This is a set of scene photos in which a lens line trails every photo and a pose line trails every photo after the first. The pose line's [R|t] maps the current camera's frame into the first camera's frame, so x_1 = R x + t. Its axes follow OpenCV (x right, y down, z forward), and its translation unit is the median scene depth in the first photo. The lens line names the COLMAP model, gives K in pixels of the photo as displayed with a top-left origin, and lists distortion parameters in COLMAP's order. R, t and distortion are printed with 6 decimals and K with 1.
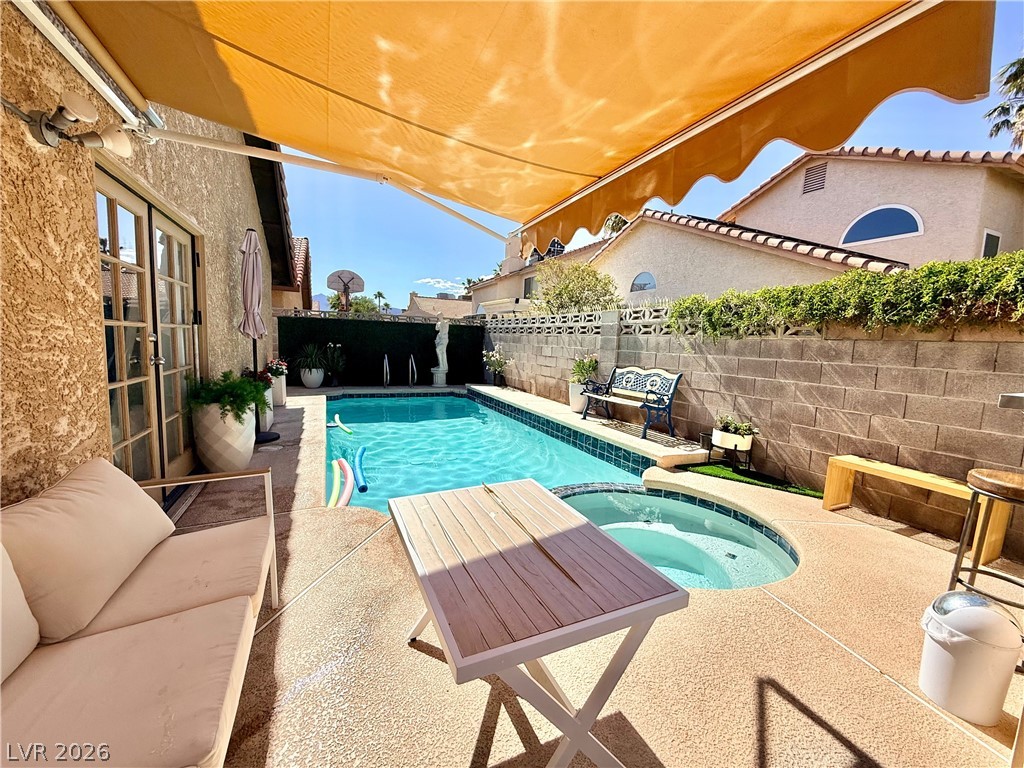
lens RADIAL K [[408.2, 0, 512.0], [0, 408.2, 384.0], [0, 0, 1]] dist [-0.000633, 0.000276]
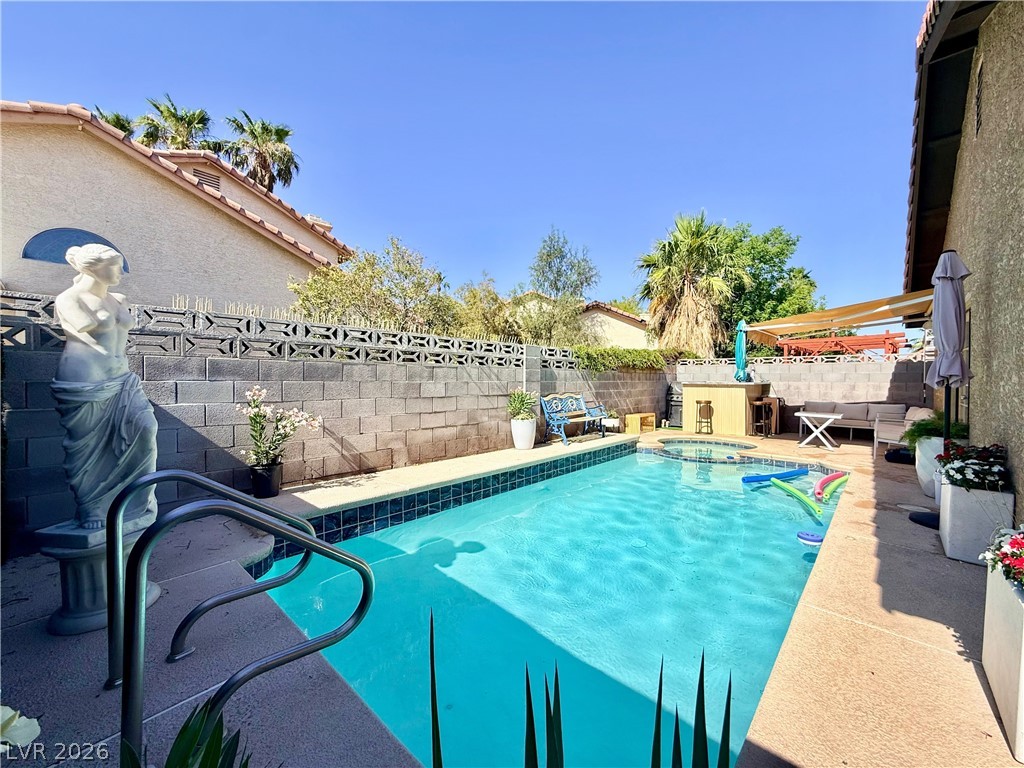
lens RADIAL K [[408.2, 0, 512.0], [0, 408.2, 384.0], [0, 0, 1]] dist [-0.000633, 0.000276]
pose [[-0.383212, -0.059957, 0.921712, -0.743825], [0.072314, 0.992880, 0.094652, -0.186305], [-0.920825, 0.102925, -0.376148, 1.479458]]
